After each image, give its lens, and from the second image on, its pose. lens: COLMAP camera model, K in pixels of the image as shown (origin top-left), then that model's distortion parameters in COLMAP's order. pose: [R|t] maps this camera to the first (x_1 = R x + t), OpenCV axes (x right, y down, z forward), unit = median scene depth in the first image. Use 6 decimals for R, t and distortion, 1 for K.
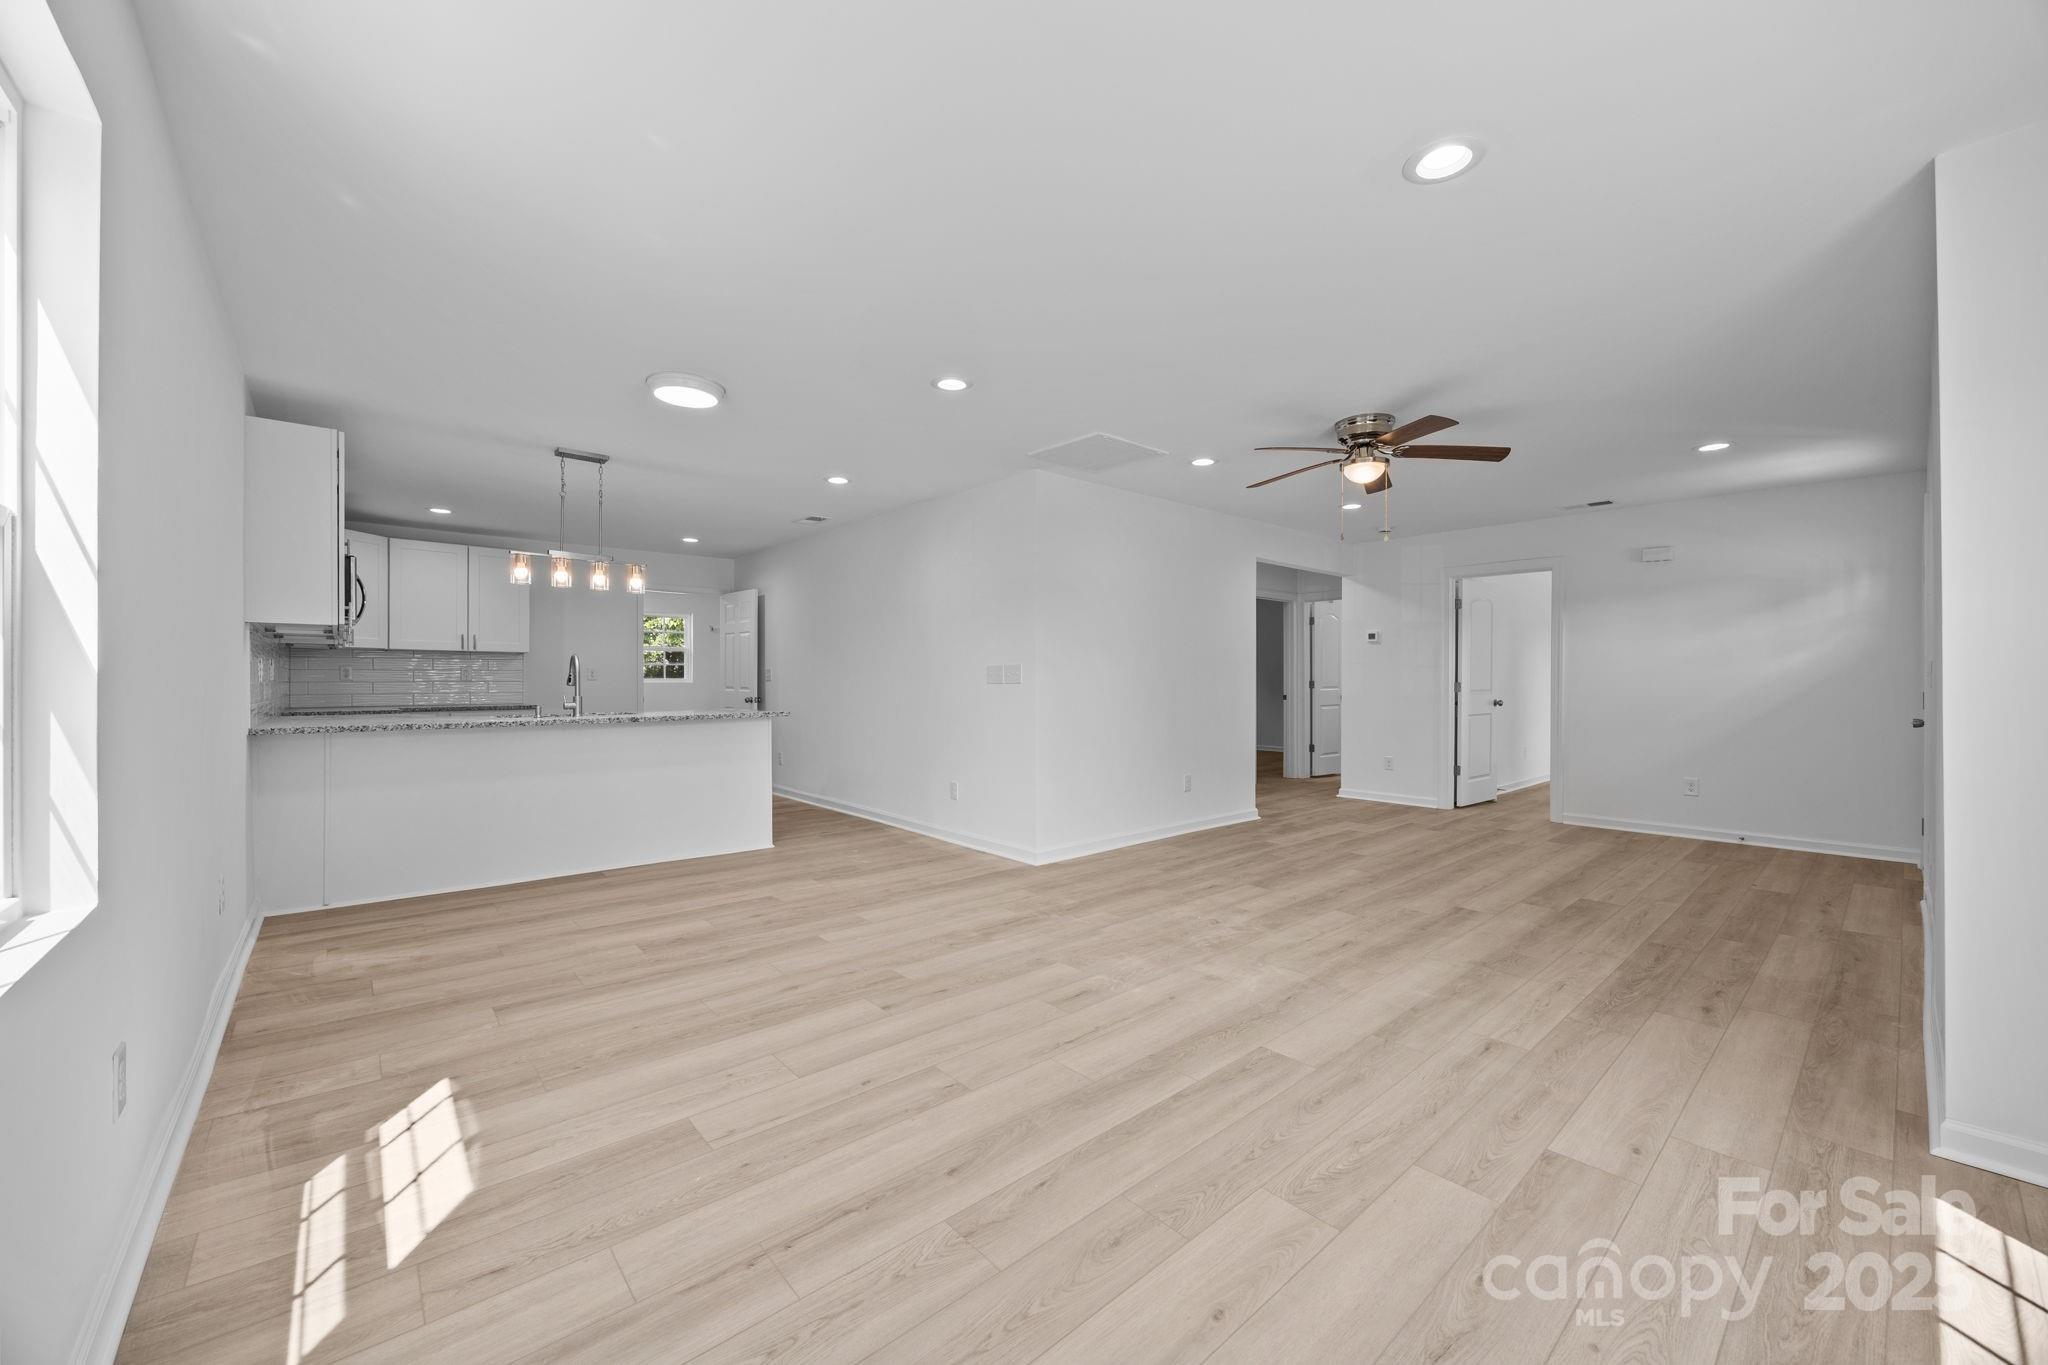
lens RADIAL K [[778.0, 0, 1028.8], [0, 778.0, 689.0], [0, 0, 1]] dist [-0.000835, -0.000320]
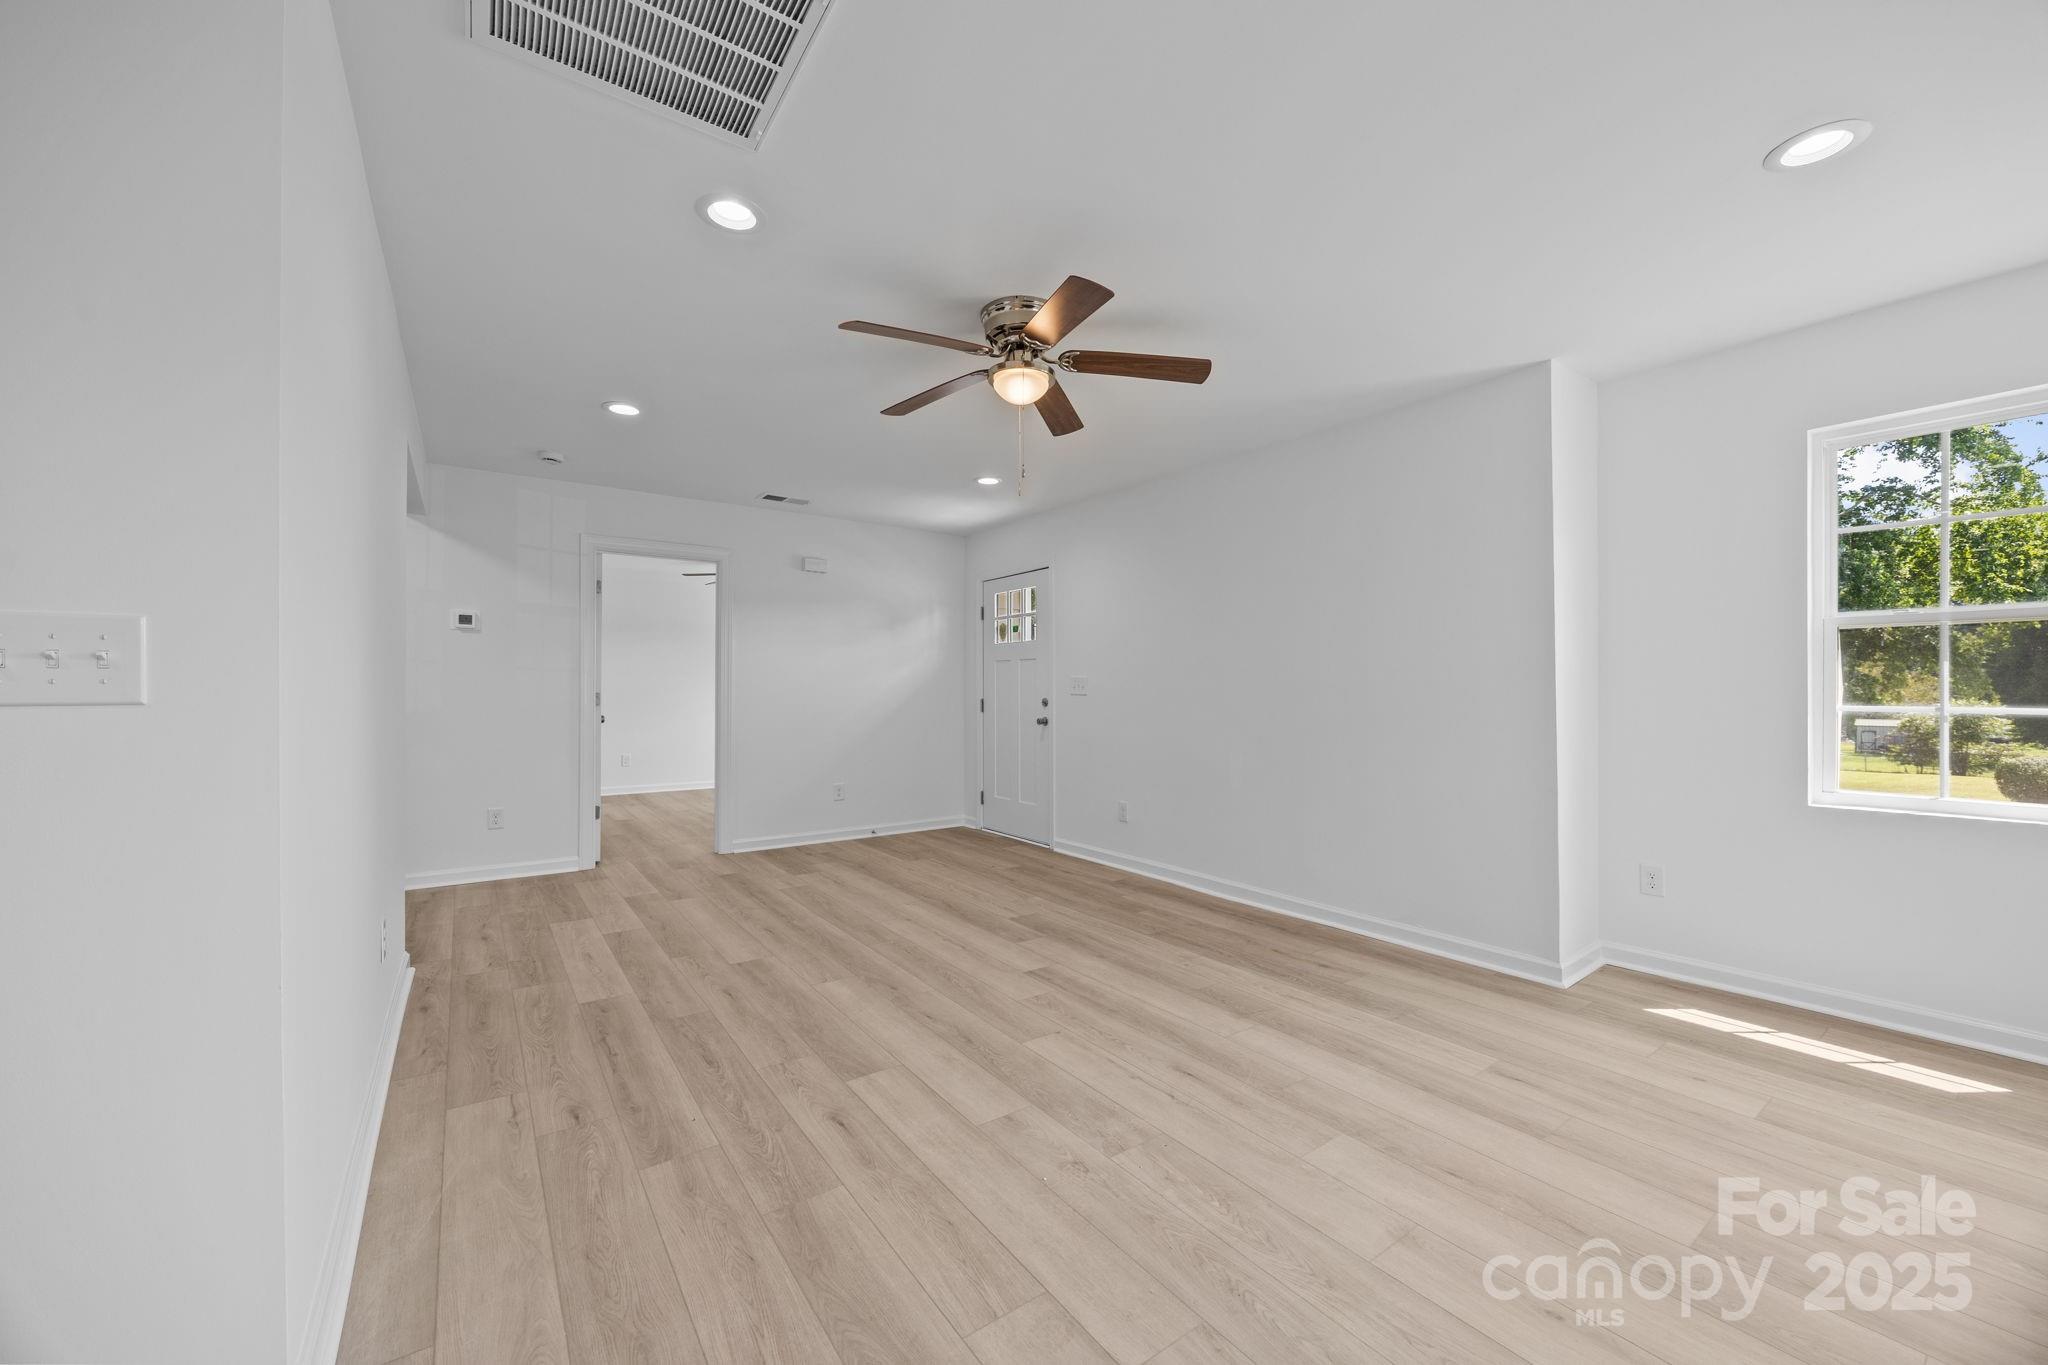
lens RADIAL K [[778.0, 0, 1024.1], [0, 778.0, 699.5], [0, 0, 1]] dist [-0.000835, -0.000320]
pose [[0.102439, -0.009370, 0.994695, -0.297805], [0.012524, 0.999889, 0.008129, -0.011072], [-0.994660, 0.011625, 0.102544, 1.092844]]
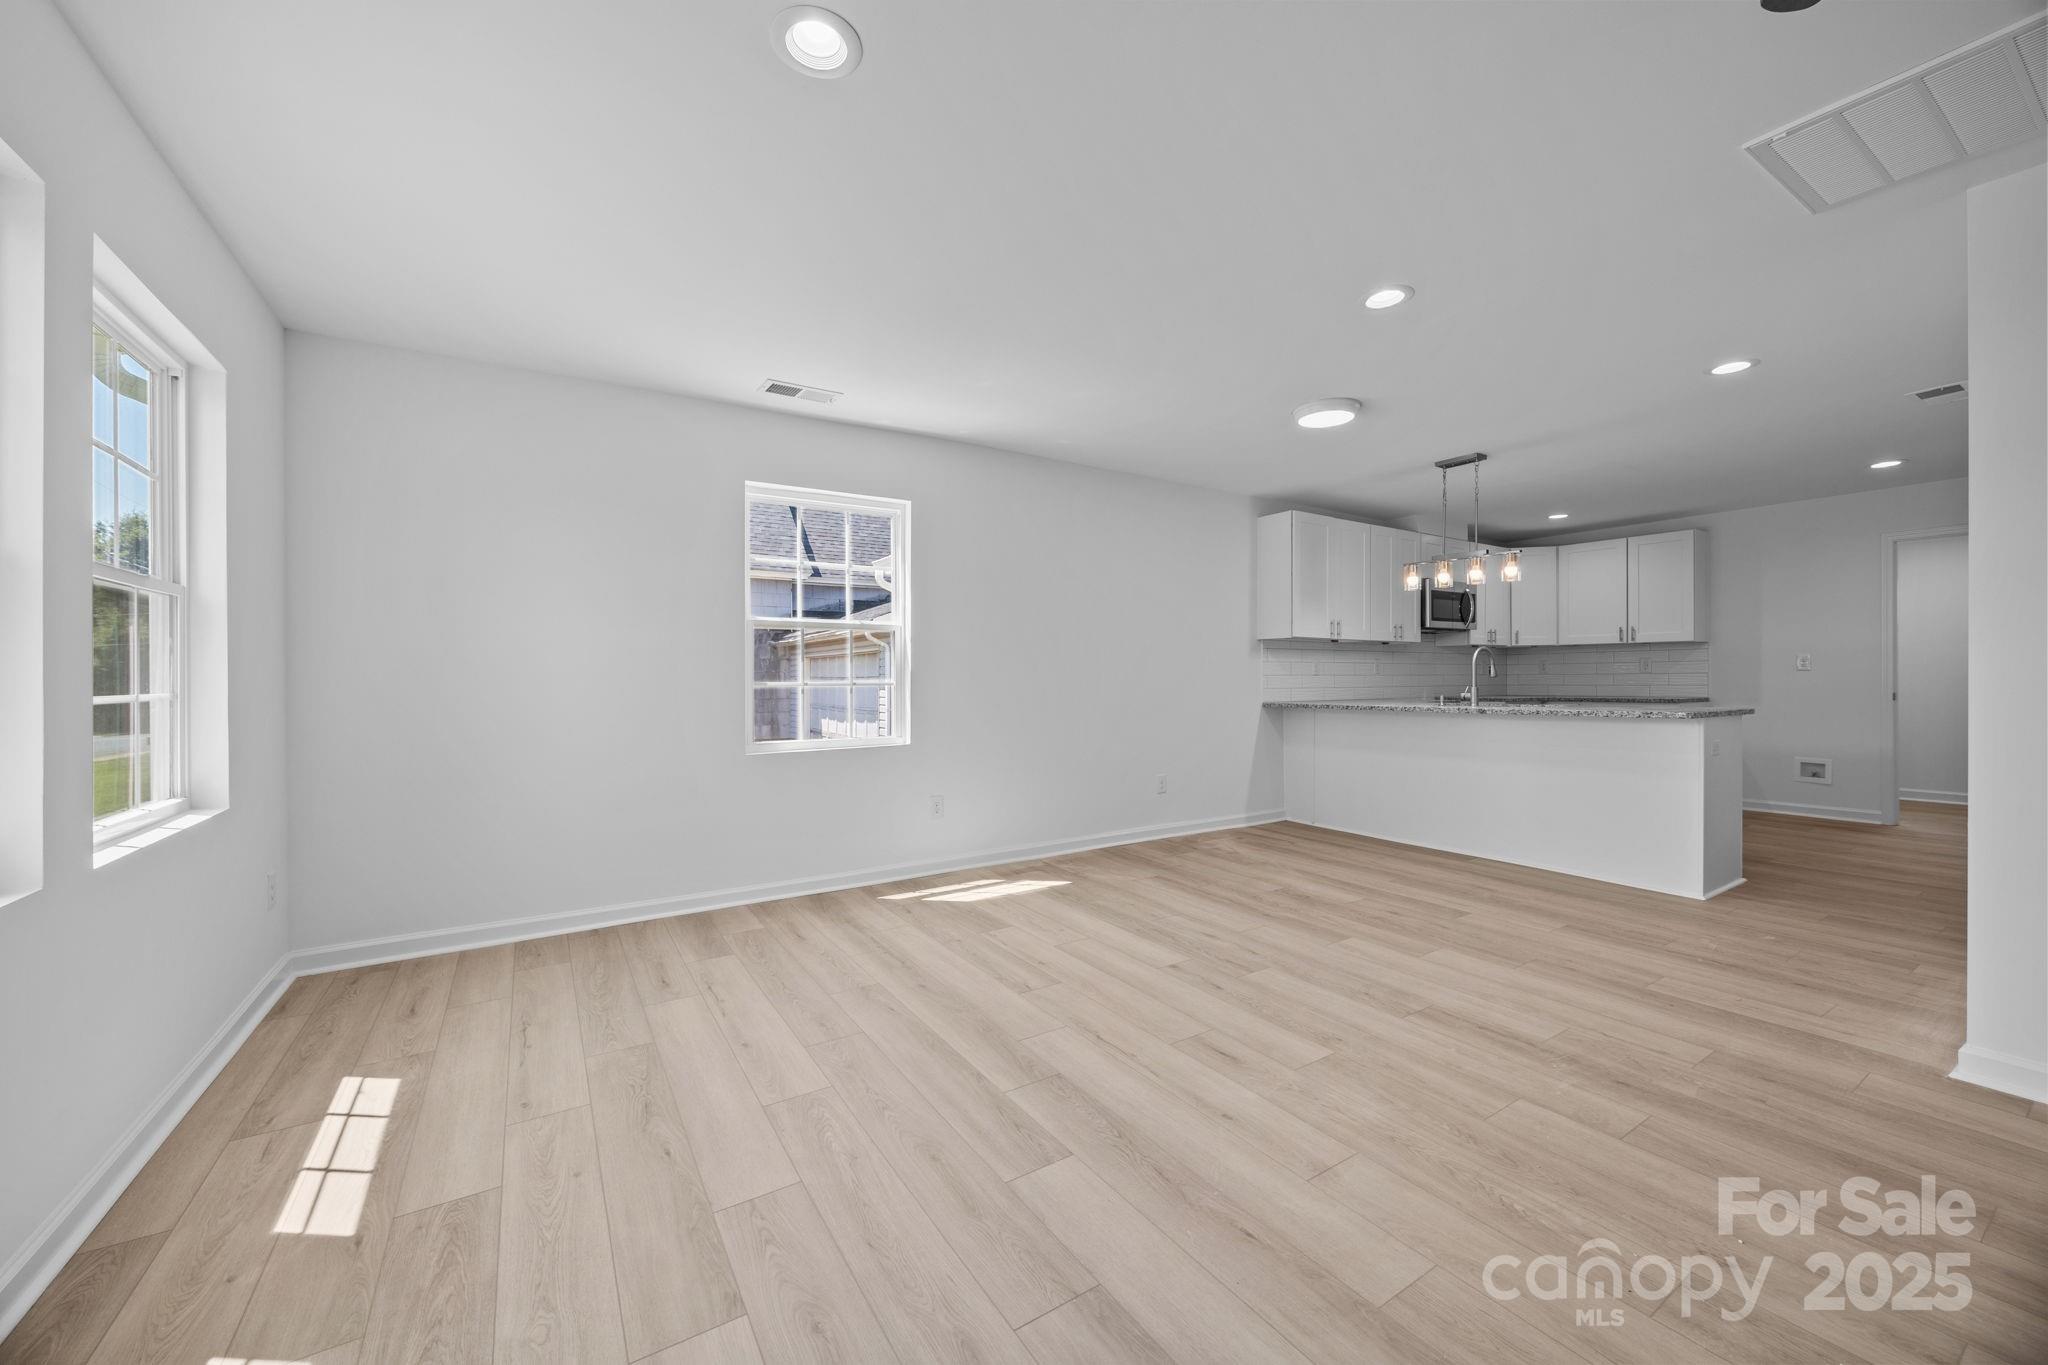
lens RADIAL K [[778.0, 0, 1029.6], [0, 778.0, 675.6], [0, 0, 1]] dist [-0.000835, -0.000320]
pose [[-0.147169, -0.002332, -0.989109, 0.773956], [-0.004461, 0.999989, -0.001694, -0.002134], [0.989101, 0.004164, -0.147178, 0.784727]]
